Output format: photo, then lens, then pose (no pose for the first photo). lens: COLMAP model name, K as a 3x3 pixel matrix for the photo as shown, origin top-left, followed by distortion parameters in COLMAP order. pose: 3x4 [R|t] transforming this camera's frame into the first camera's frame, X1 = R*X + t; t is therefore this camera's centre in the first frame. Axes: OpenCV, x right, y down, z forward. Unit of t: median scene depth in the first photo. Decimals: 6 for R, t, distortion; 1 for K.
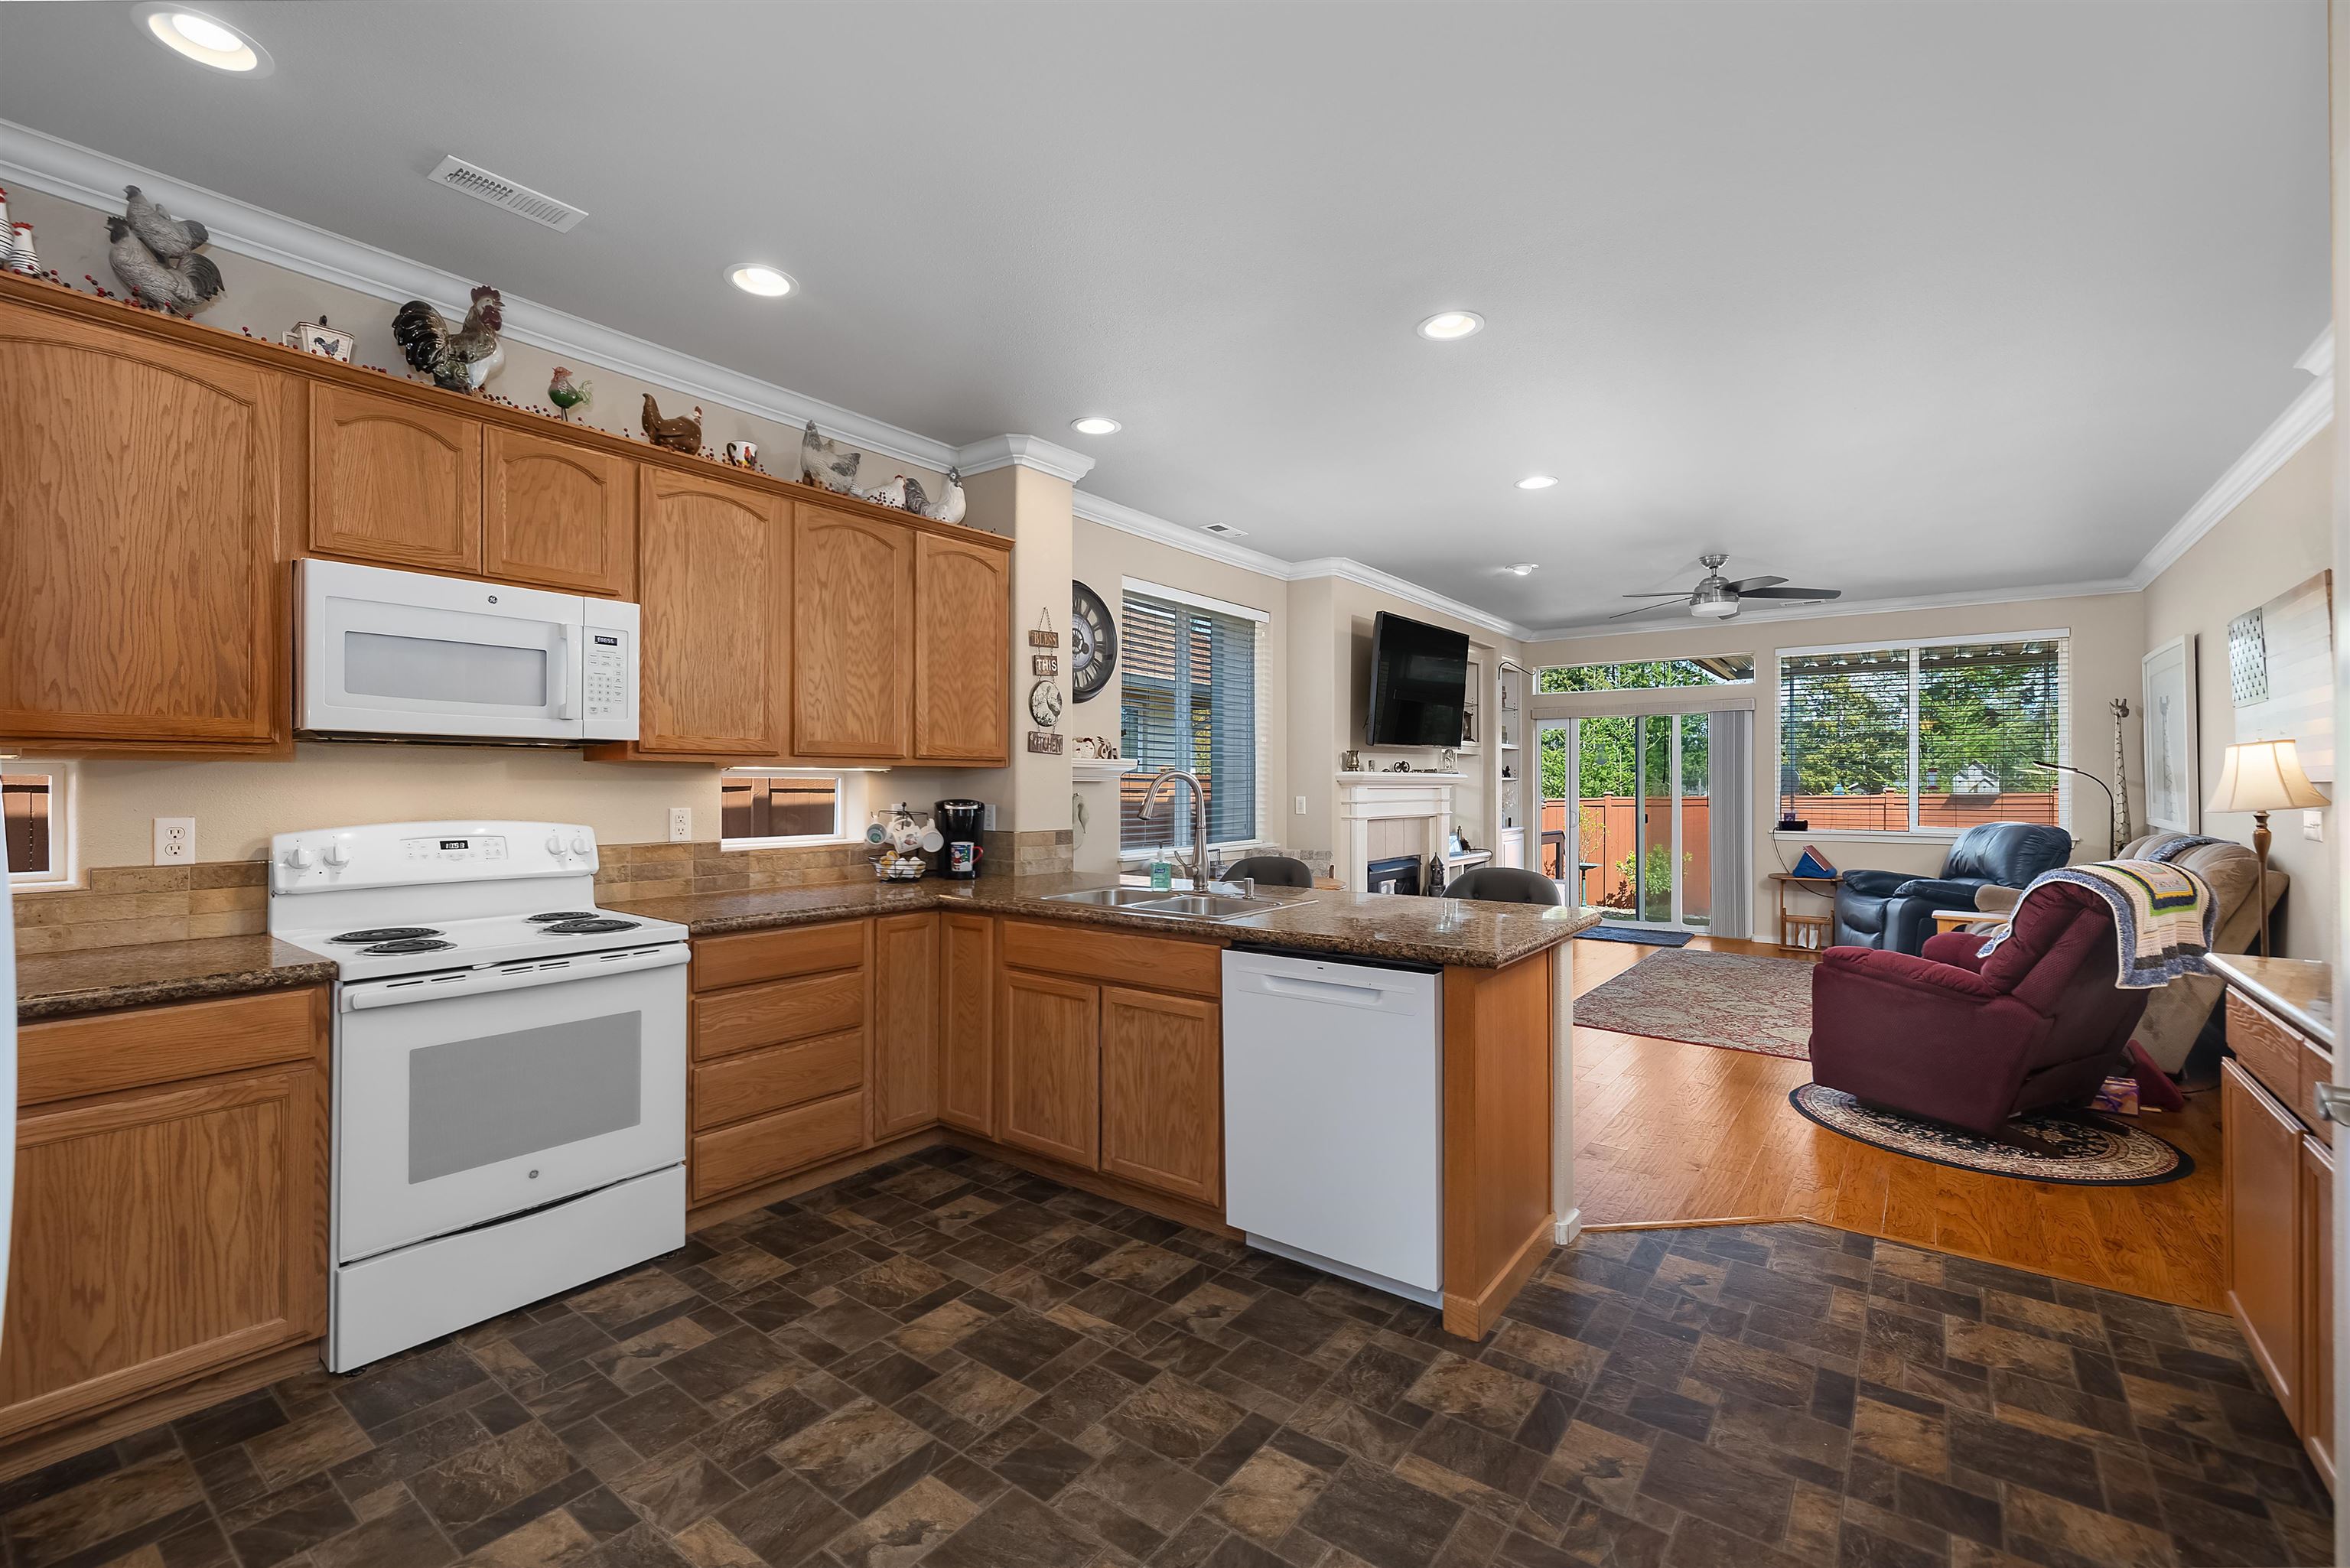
lens RADIAL K [[1001.6, 0, 1165.1], [0, 1001.6, 776.2], [0, 0, 1]] dist [0.003741, -0.000099]
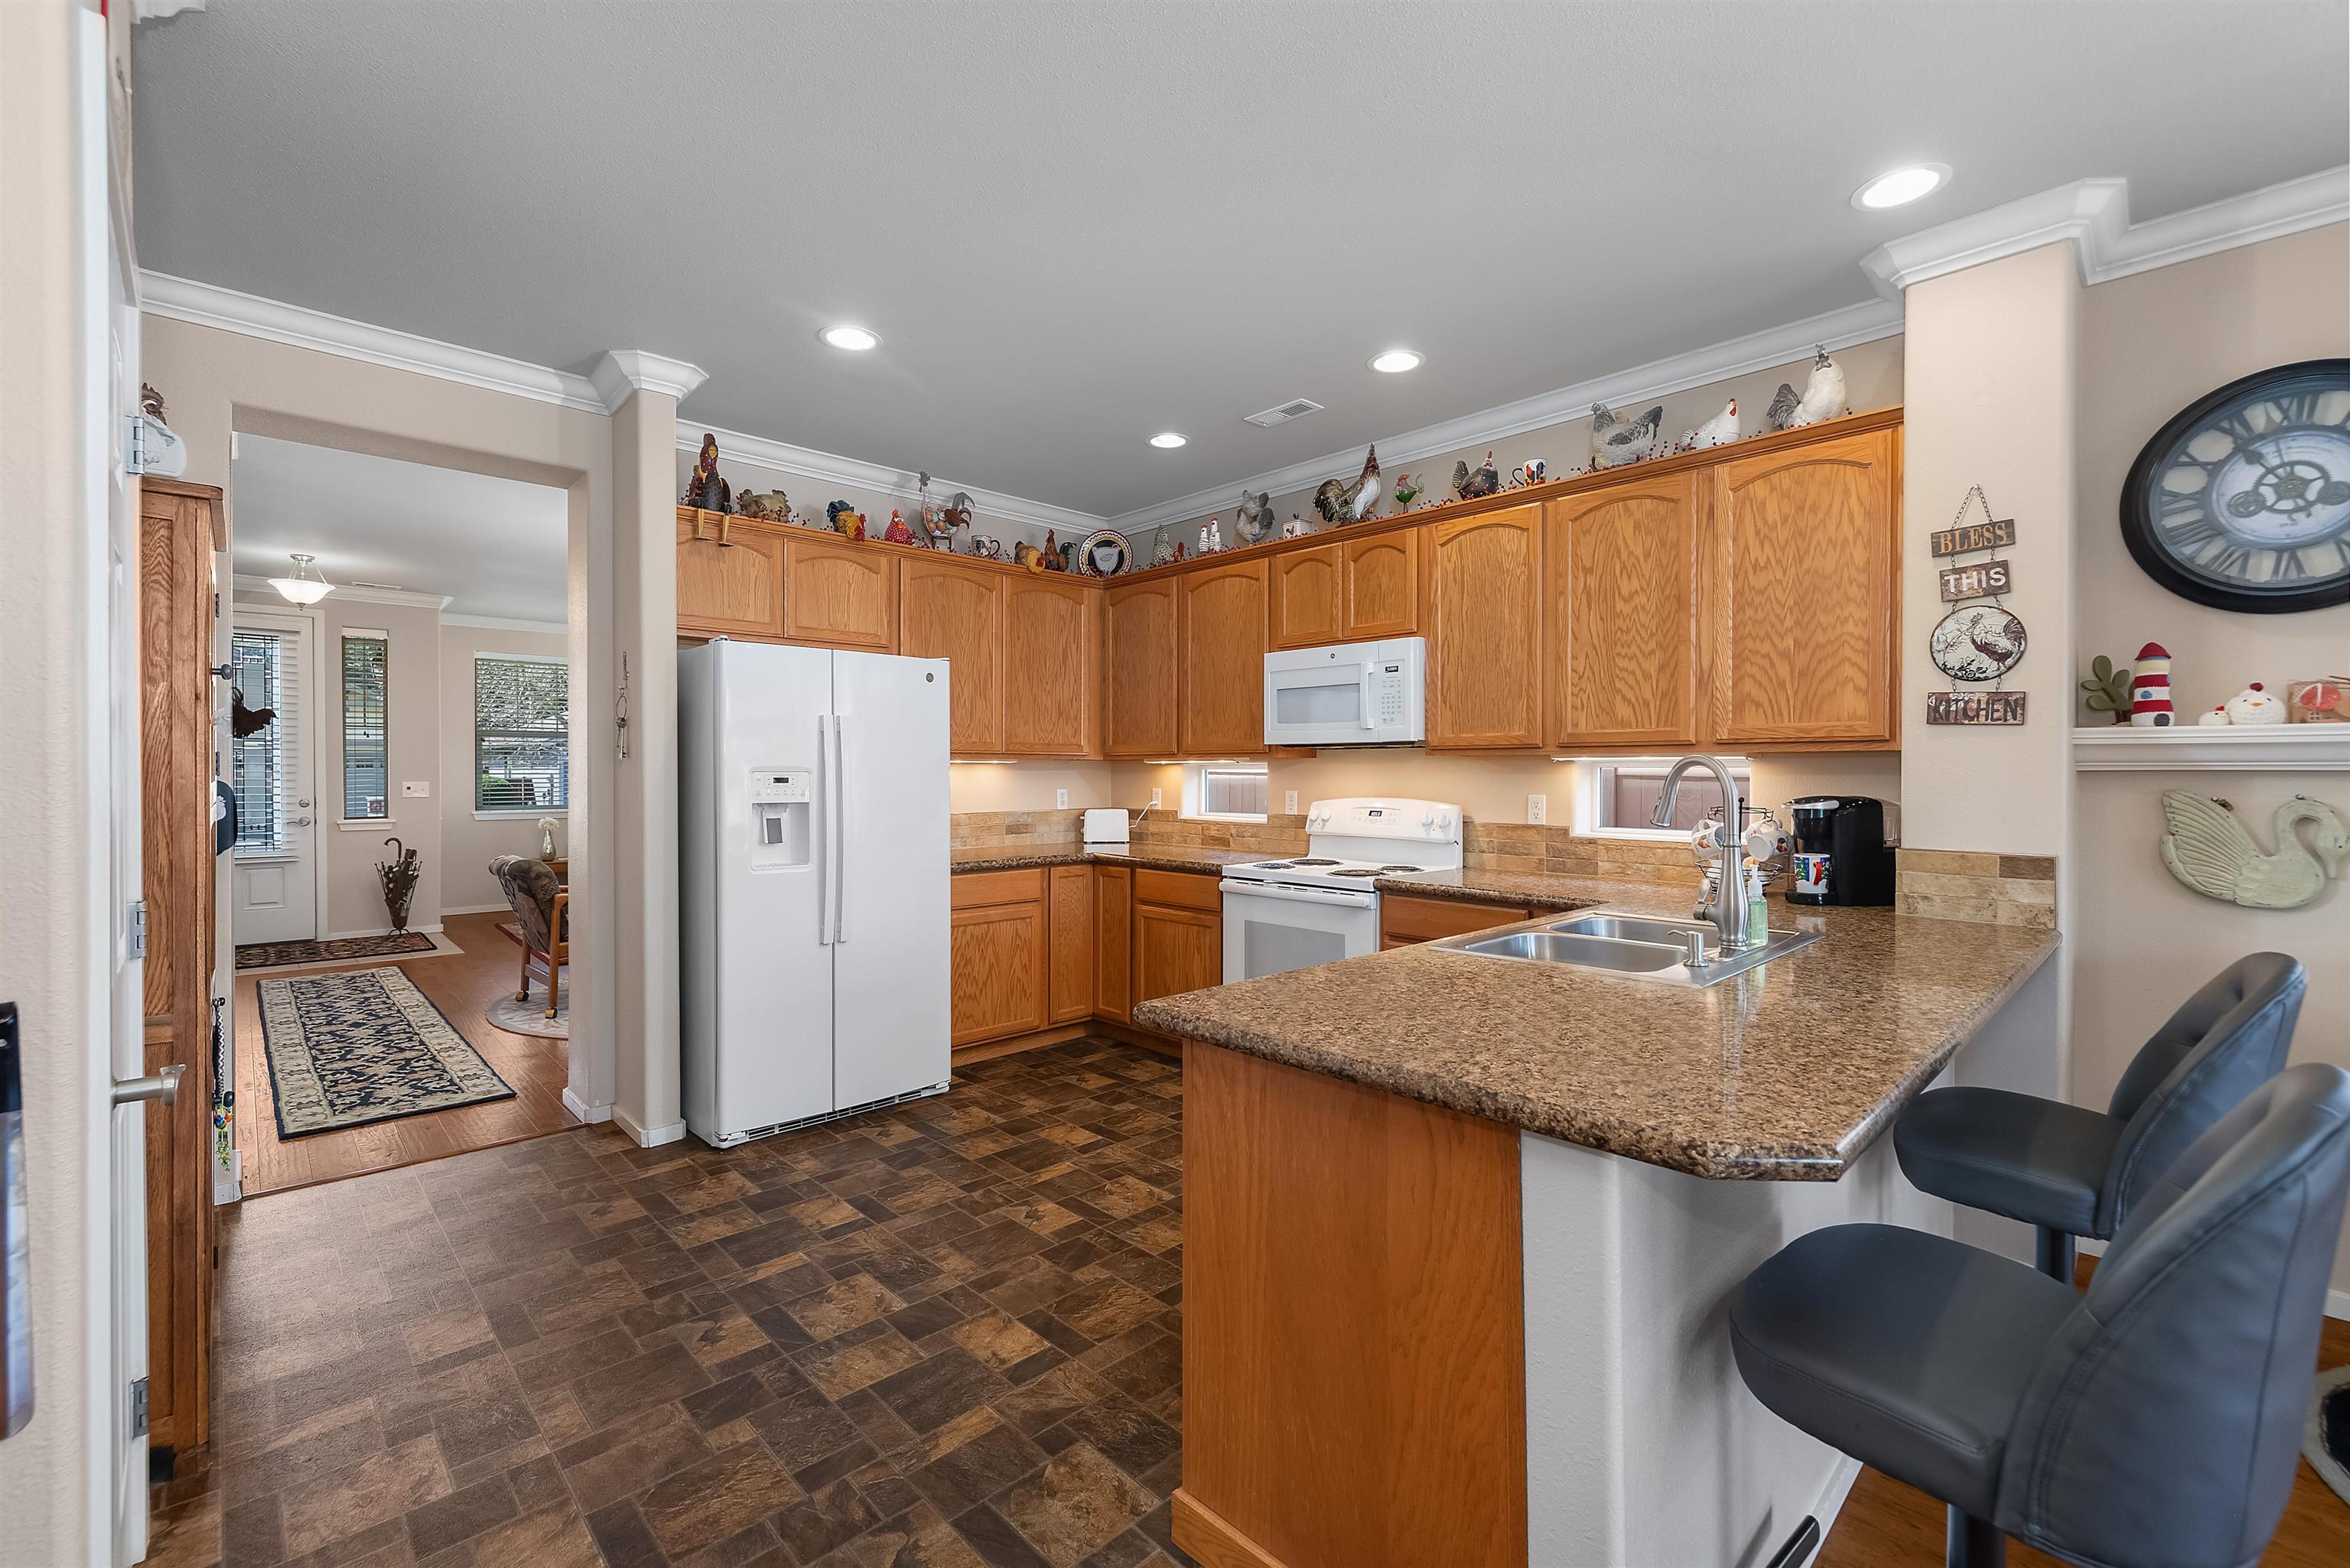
lens RADIAL K [[1001.6, 0, 1165.1], [0, 1001.6, 776.2], [0, 0, 1]] dist [0.003741, -0.000099]
pose [[-0.158985, 0.002533, -0.987278, 0.610714], [0.005221, 0.999985, 0.001725, 0.004953], [0.987267, -0.004880, -0.158996, 0.659770]]
